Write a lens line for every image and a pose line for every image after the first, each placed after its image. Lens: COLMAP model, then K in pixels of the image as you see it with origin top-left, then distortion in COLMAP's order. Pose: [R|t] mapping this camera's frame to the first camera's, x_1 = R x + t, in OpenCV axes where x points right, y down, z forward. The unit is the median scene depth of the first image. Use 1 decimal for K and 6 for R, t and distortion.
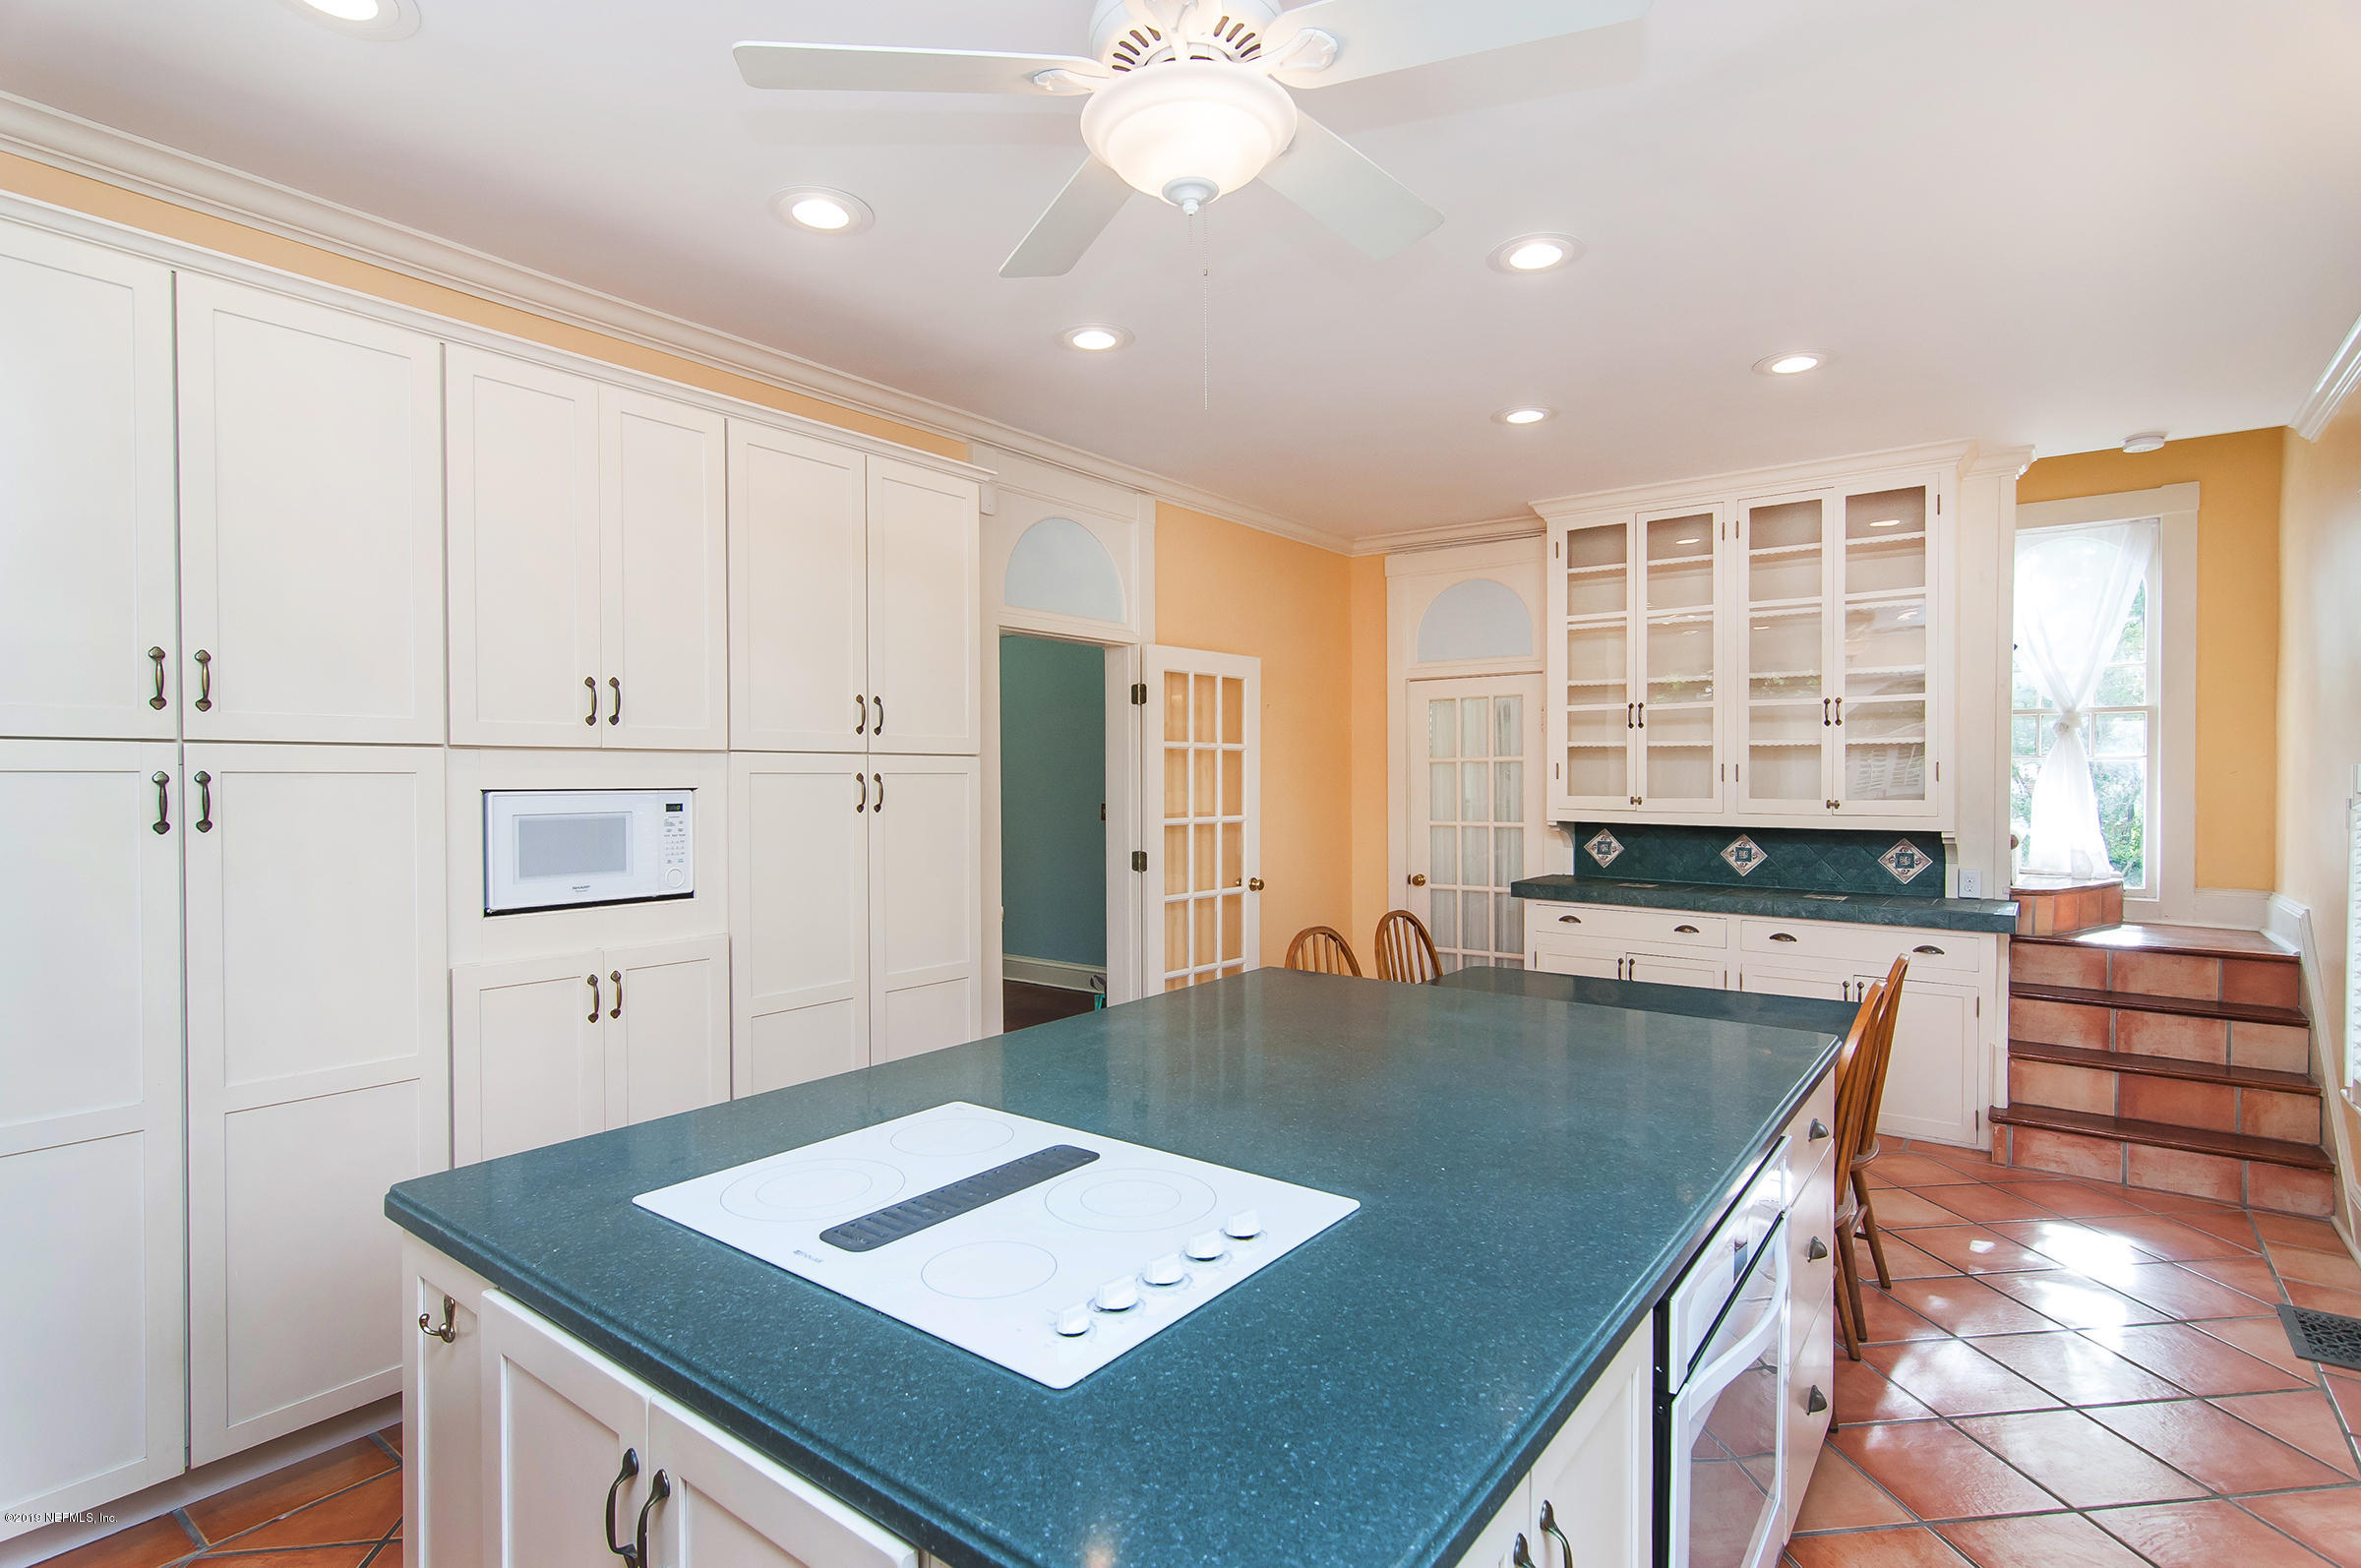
lens RADIAL K [[1158.8, 0, 1240.9], [0, 1158.8, 790.0], [0, 0, 1]] dist [-0.002367, 0.001247]
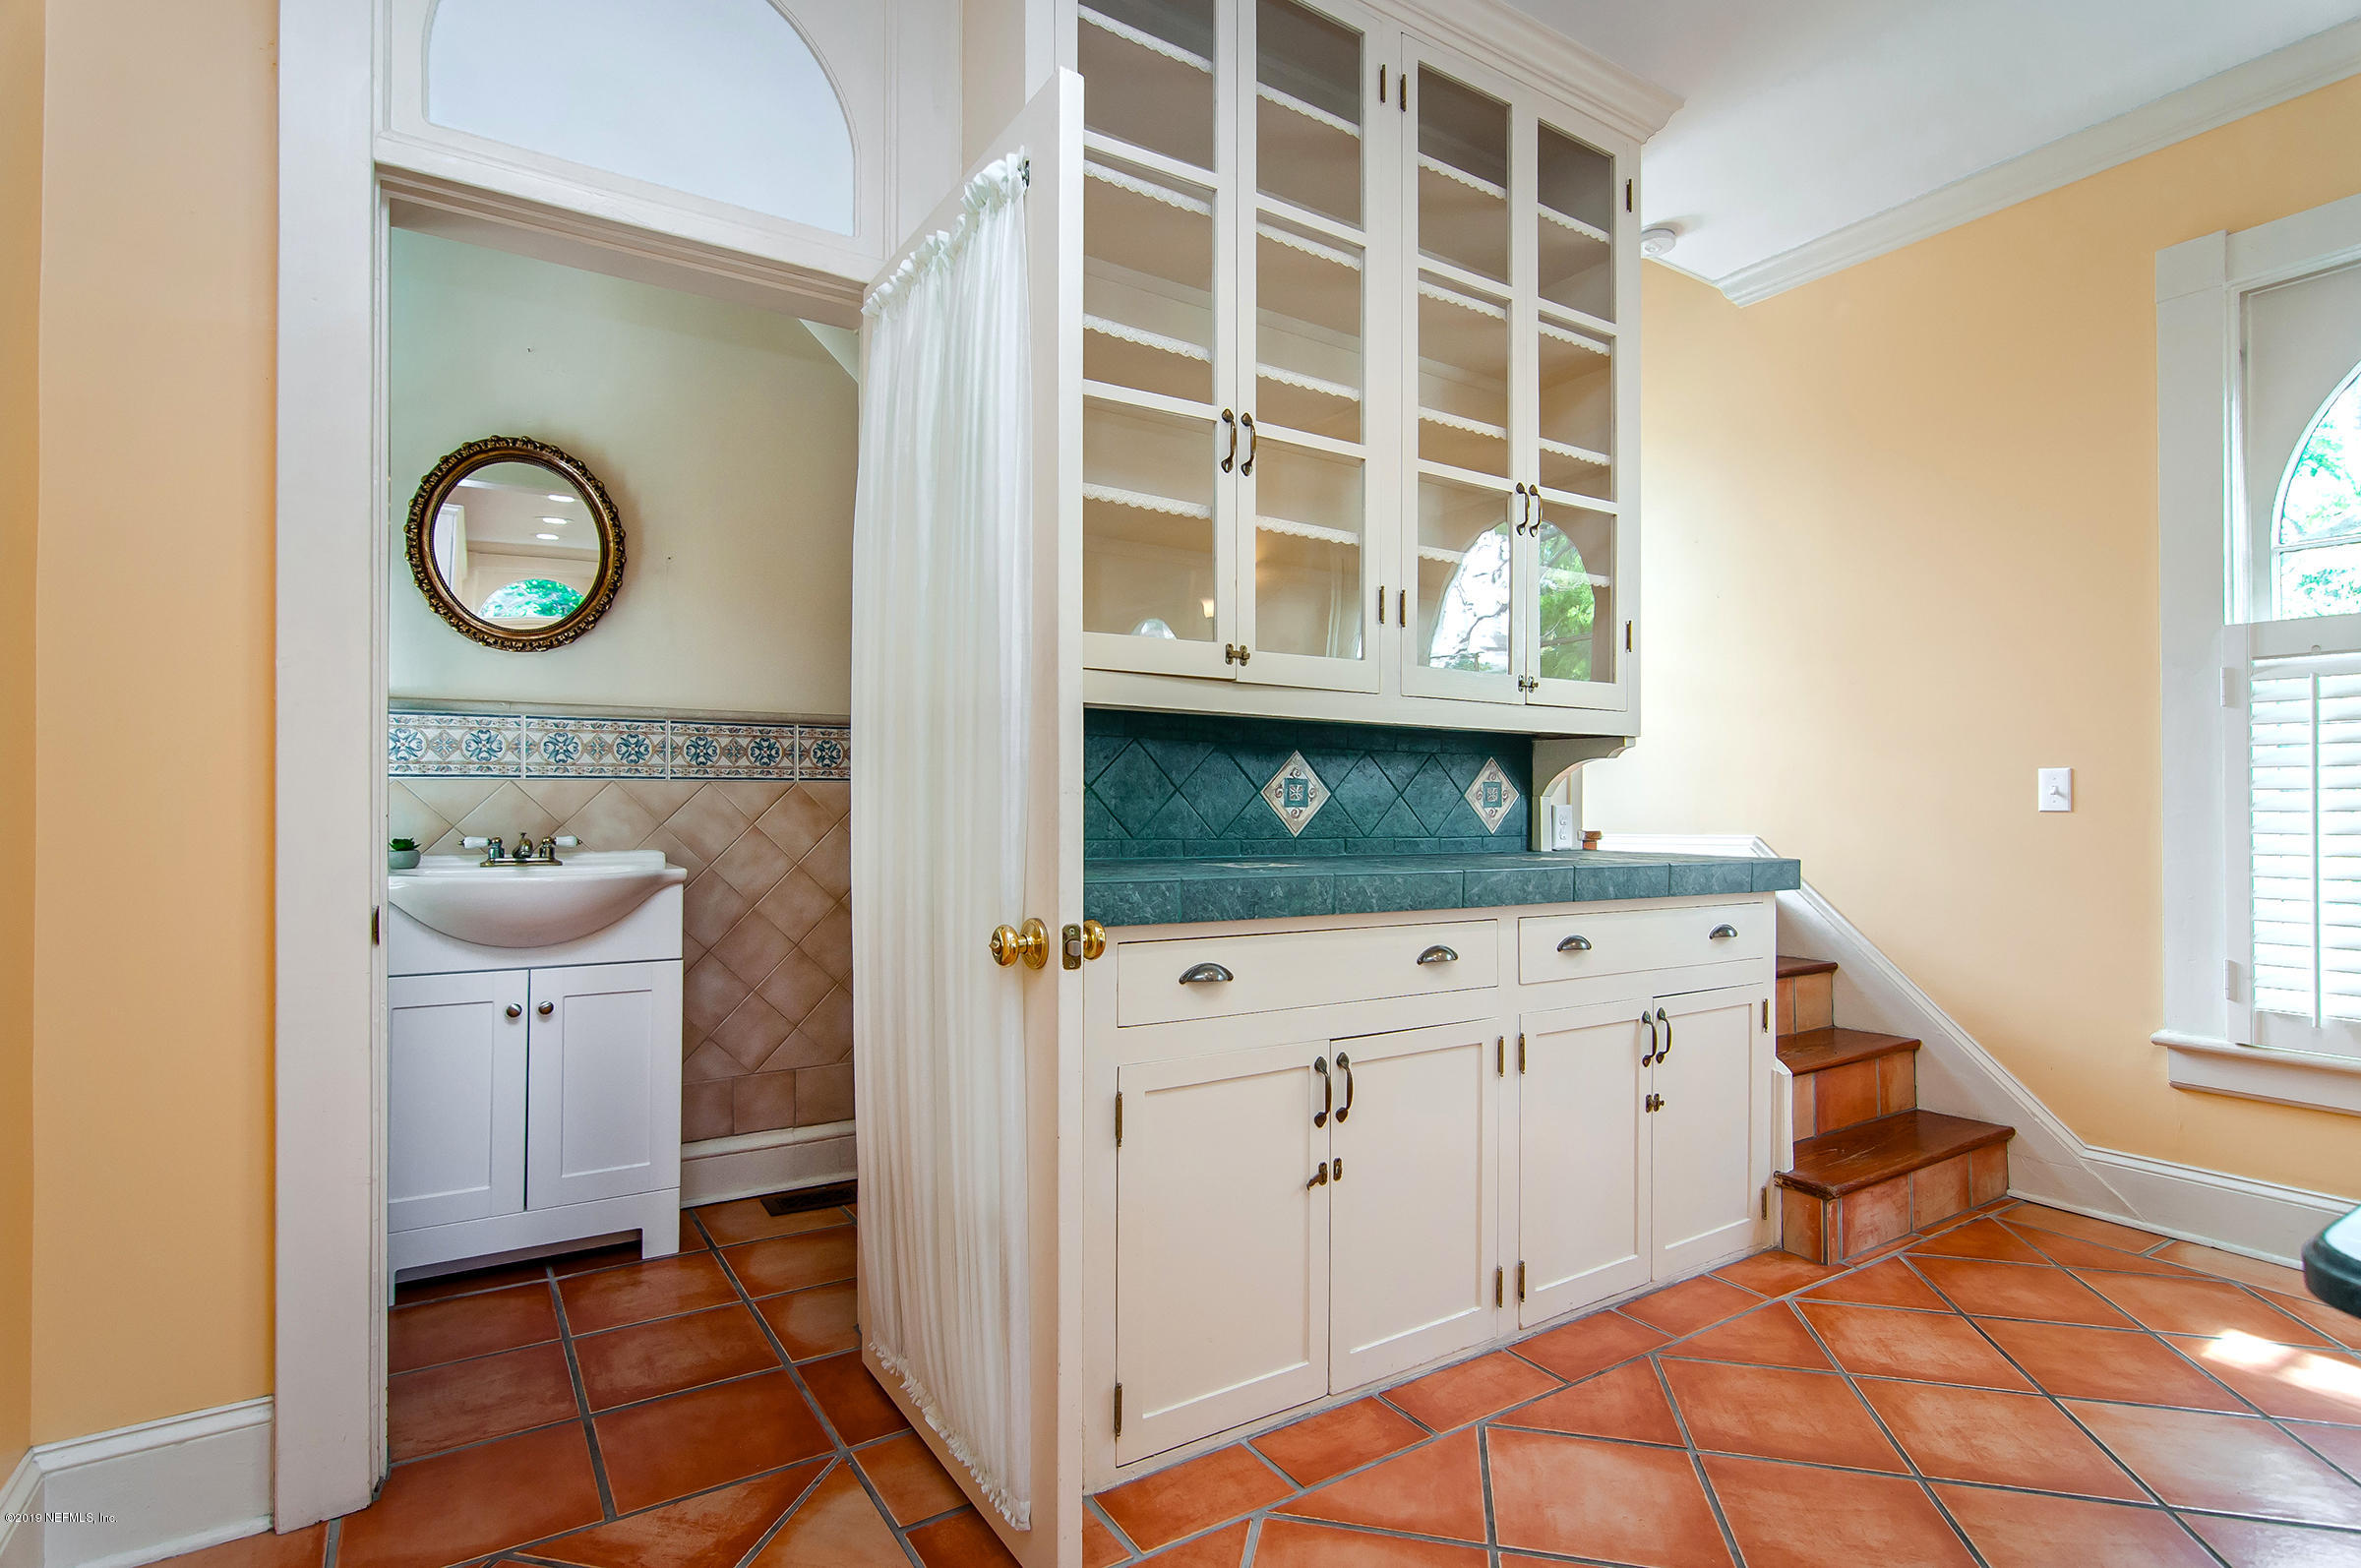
lens RADIAL K [[1158.8, 0, 1178.0], [0, 1158.8, 783.0], [0, 0, 1]] dist [-0.002367, 0.001247]
pose [[0.380116, 0.014692, 0.924822, -0.038804], [0.008396, 0.999778, -0.019334, 0.063557], [-0.924901, 0.015113, 0.379908, 0.901950]]
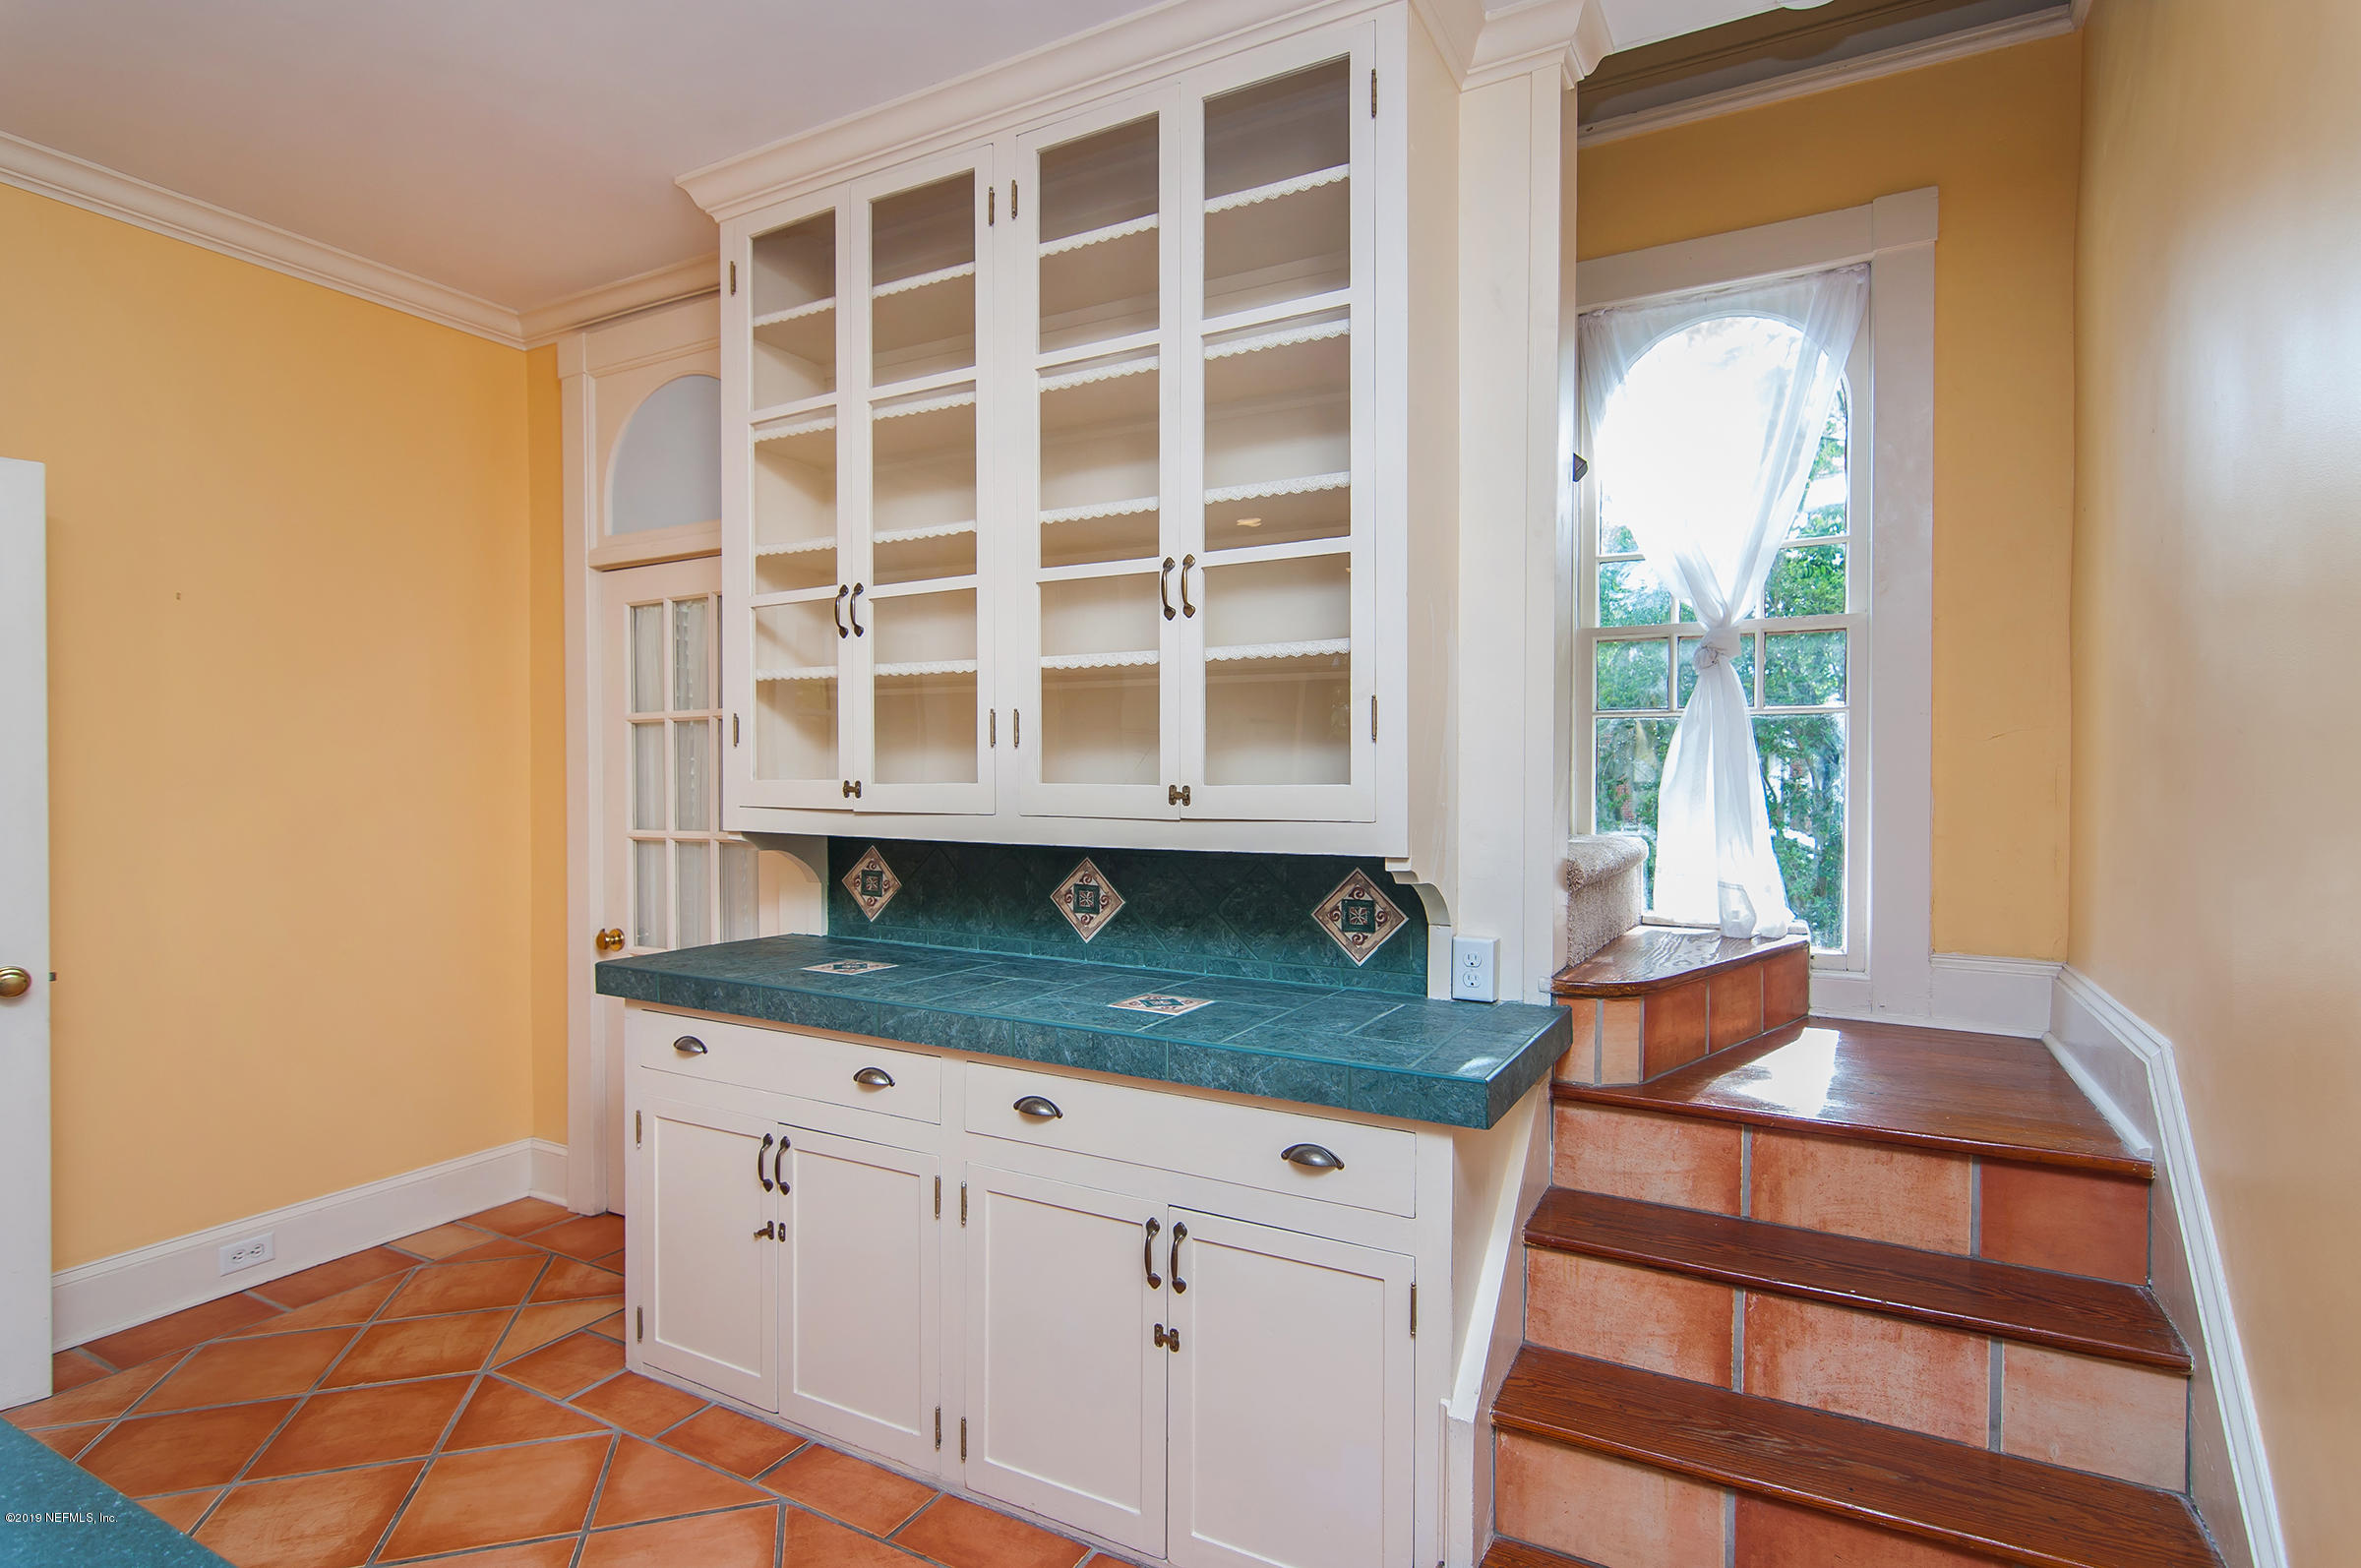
lens RADIAL K [[1158.8, 0, 1200.5], [0, 1158.8, 788.5], [0, 0, 1]] dist [-0.002367, 0.001247]
pose [[0.993285, 0.001197, 0.115691, 0.445398], [-0.001146, 0.999999, -0.000509, 0.009316], [-0.115692, 0.000373, 0.993285, 0.529359]]
